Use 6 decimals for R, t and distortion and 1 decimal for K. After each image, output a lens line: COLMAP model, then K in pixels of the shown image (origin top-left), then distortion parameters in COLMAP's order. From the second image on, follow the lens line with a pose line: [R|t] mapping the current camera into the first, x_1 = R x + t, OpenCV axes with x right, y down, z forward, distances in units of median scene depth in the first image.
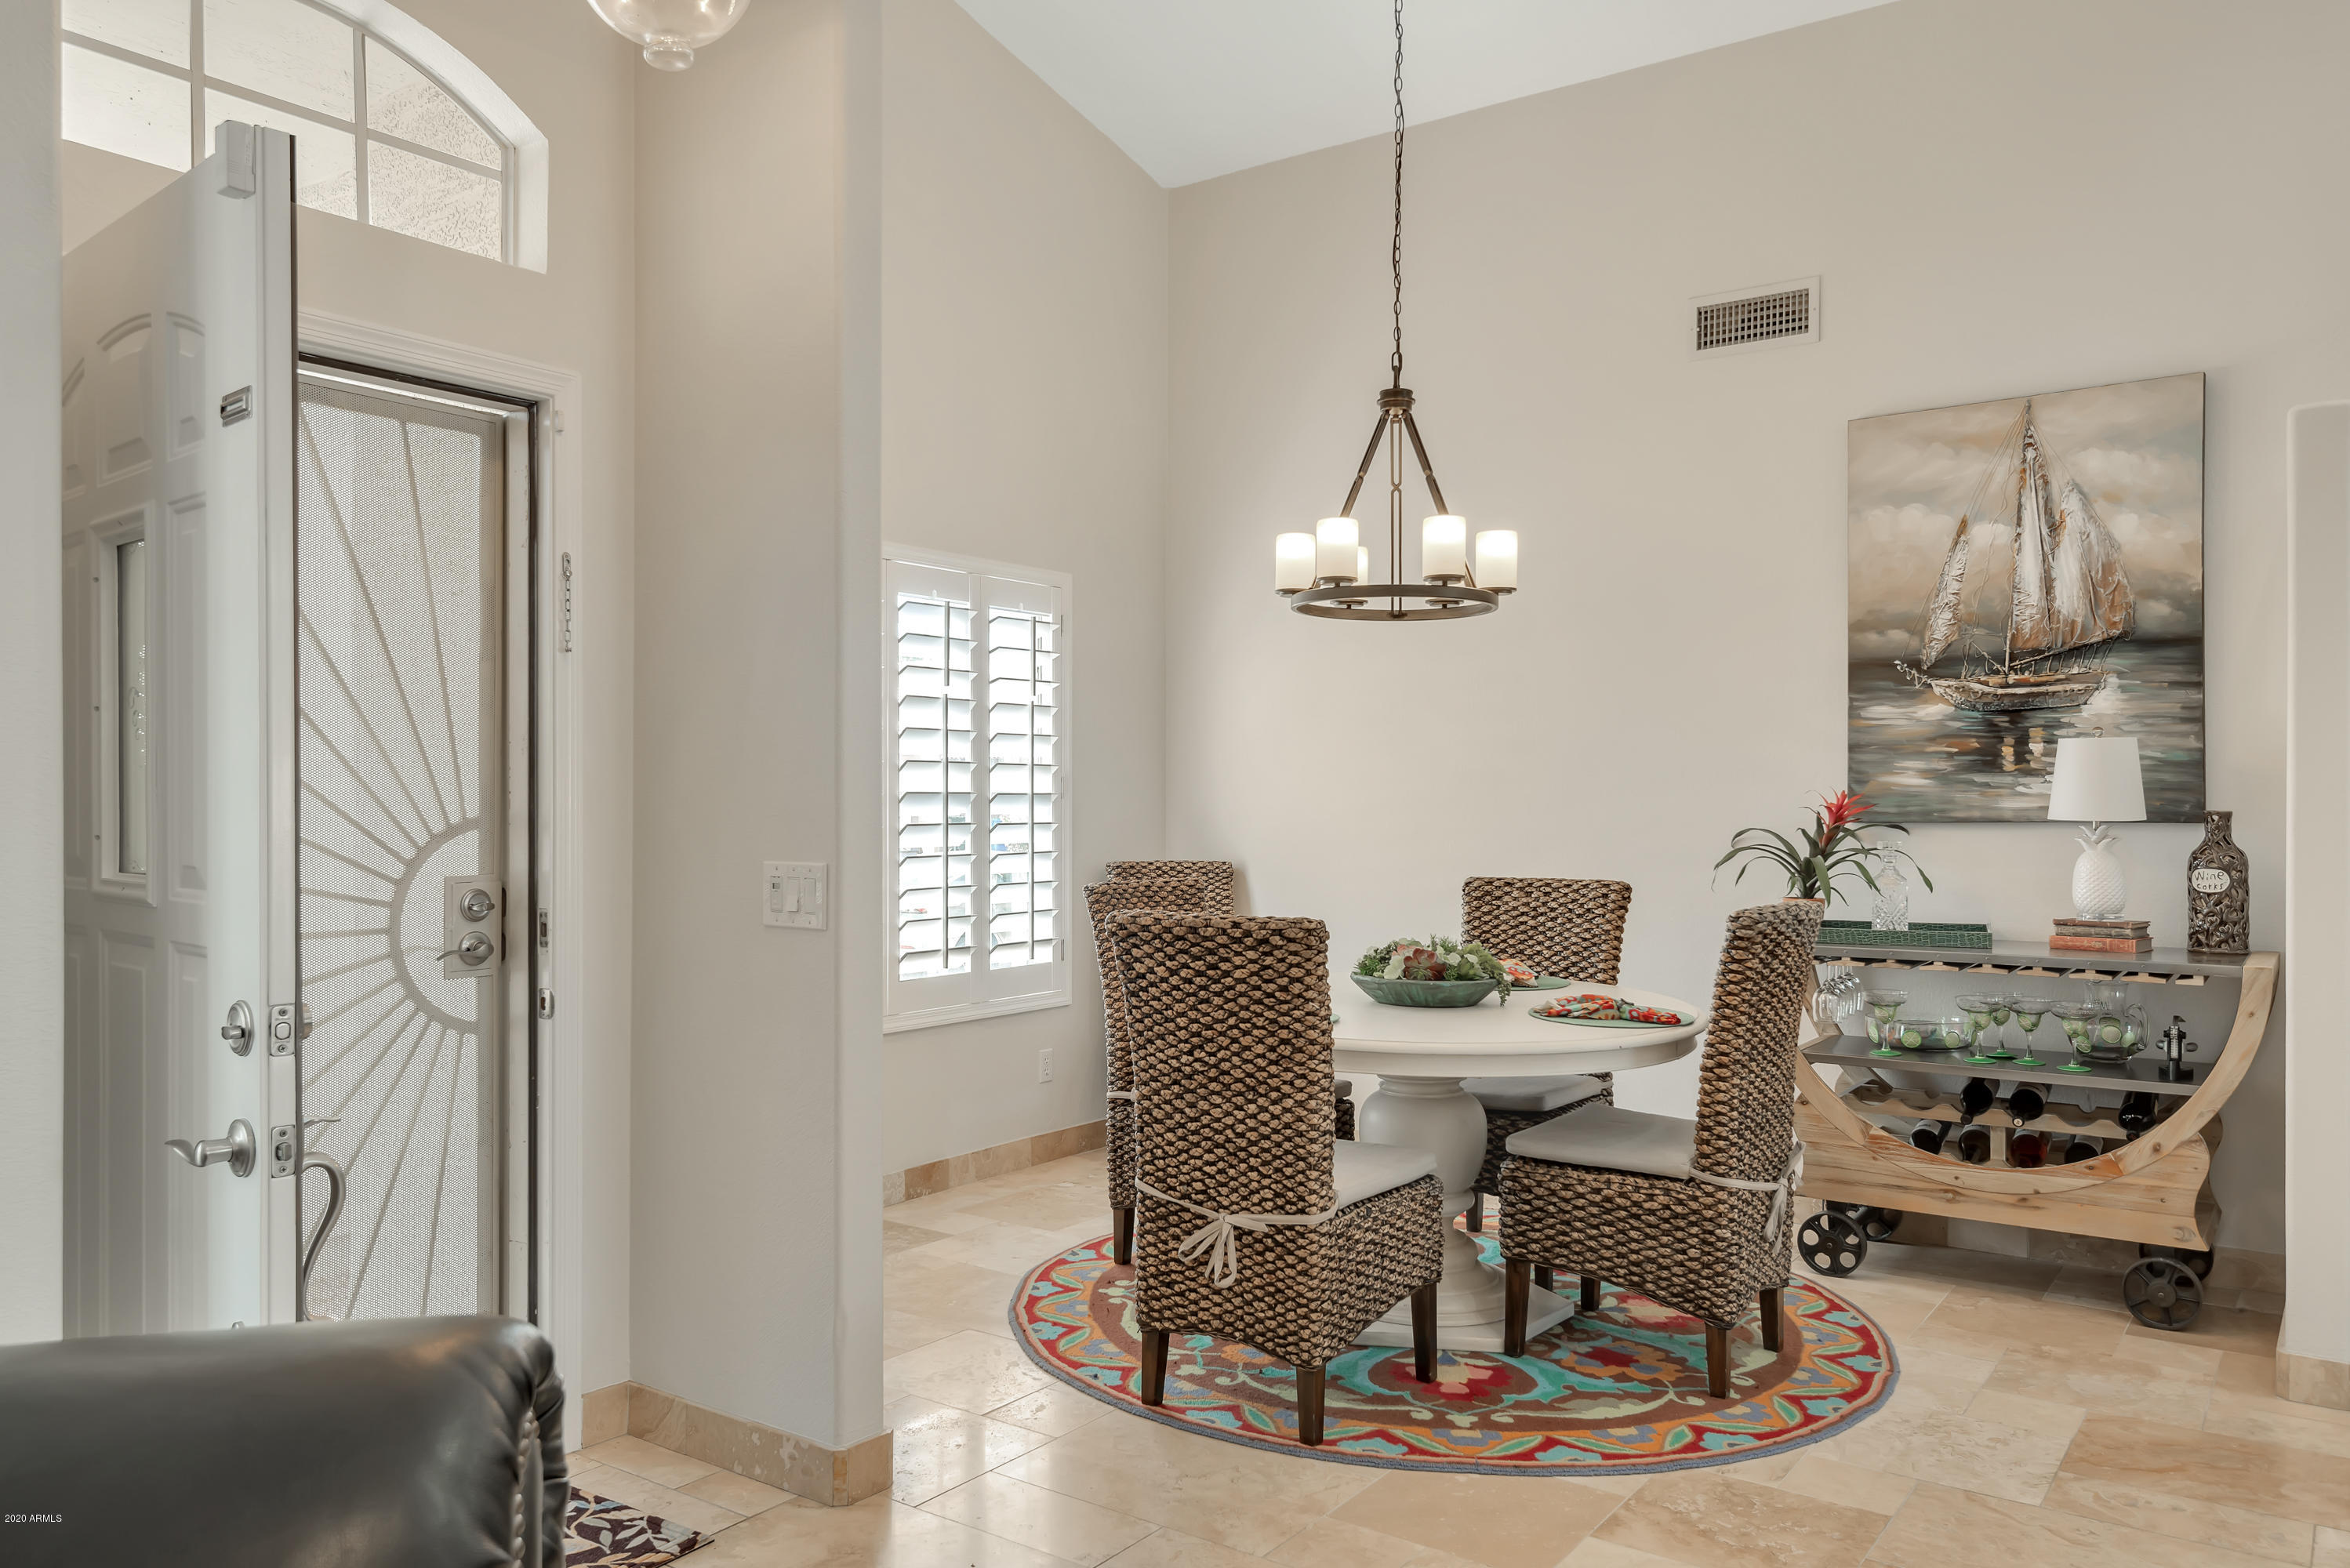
lens RADIAL K [[1607.6, 0, 1162.9], [0, 1607.6, 787.5], [0, 0, 1]] dist [0.030687, 0.001468]
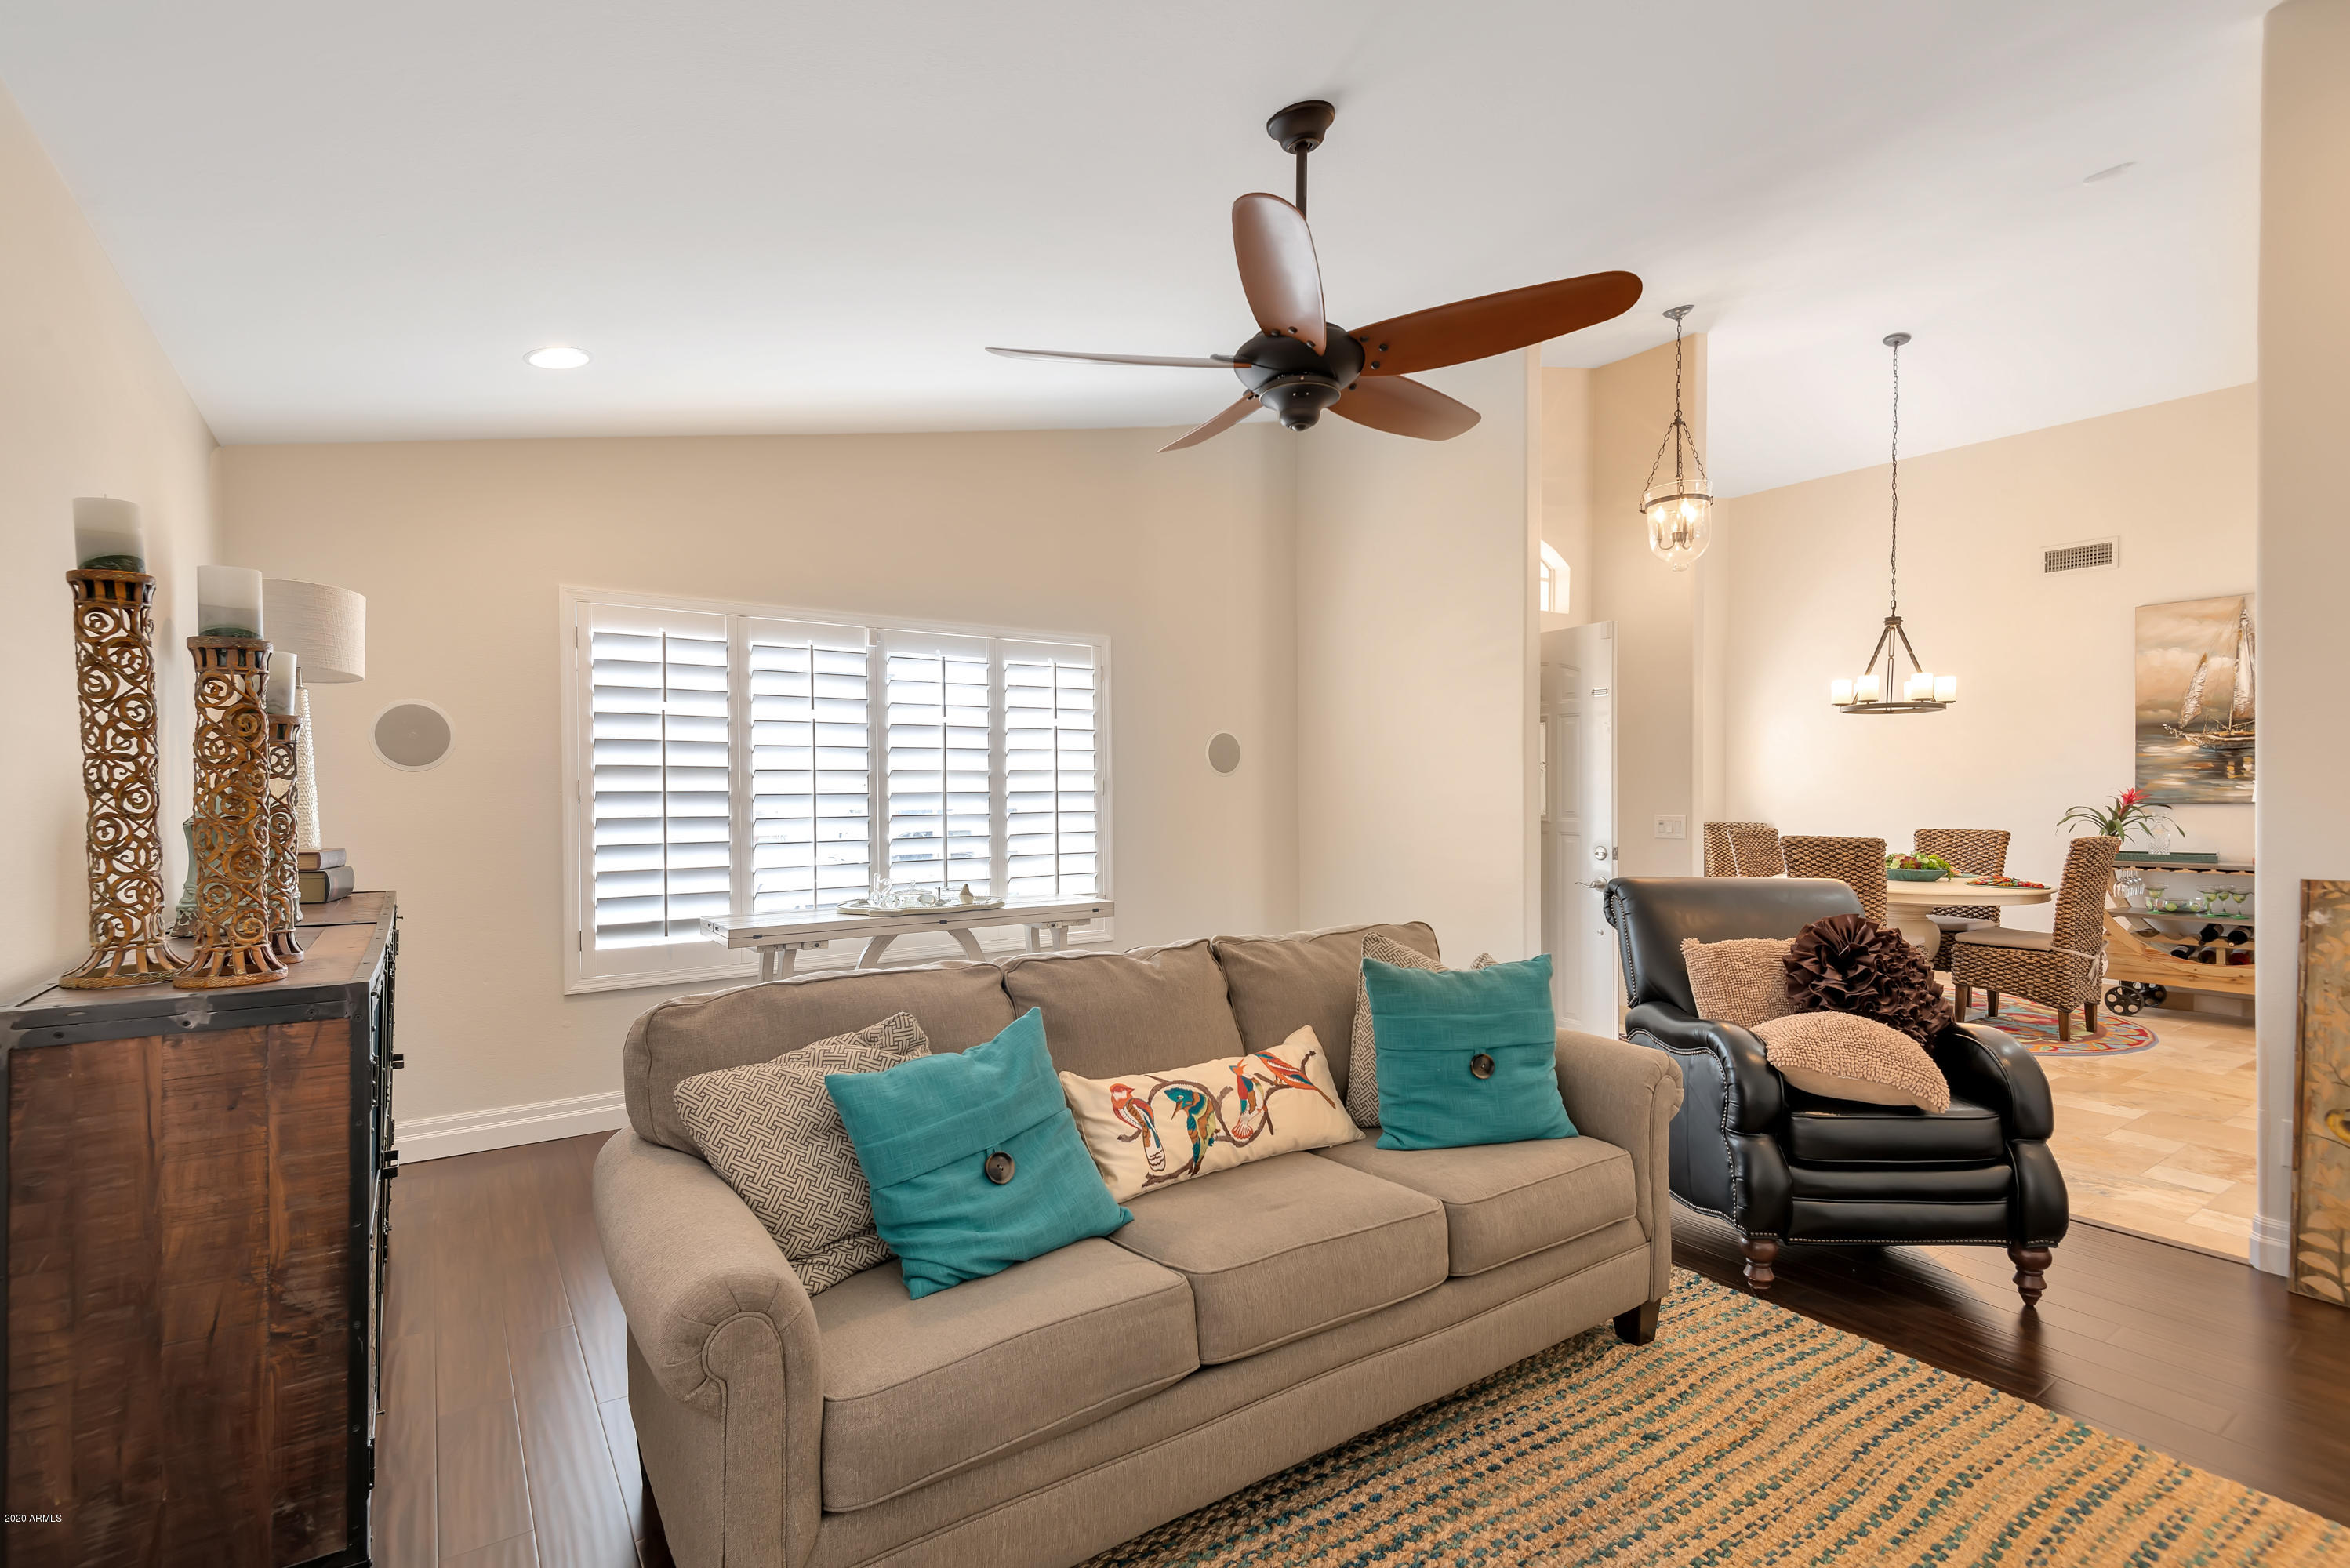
lens RADIAL K [[1088.7, 0, 1186.6], [0, 1088.7, 795.1], [0, 0, 1]] dist [0.020234, -0.003638]
pose [[0.949805, -0.002149, -0.312836, -0.301099], [0.004643, 0.999963, 0.007226, -0.005206], [0.312809, -0.008316, 0.949780, -0.754995]]
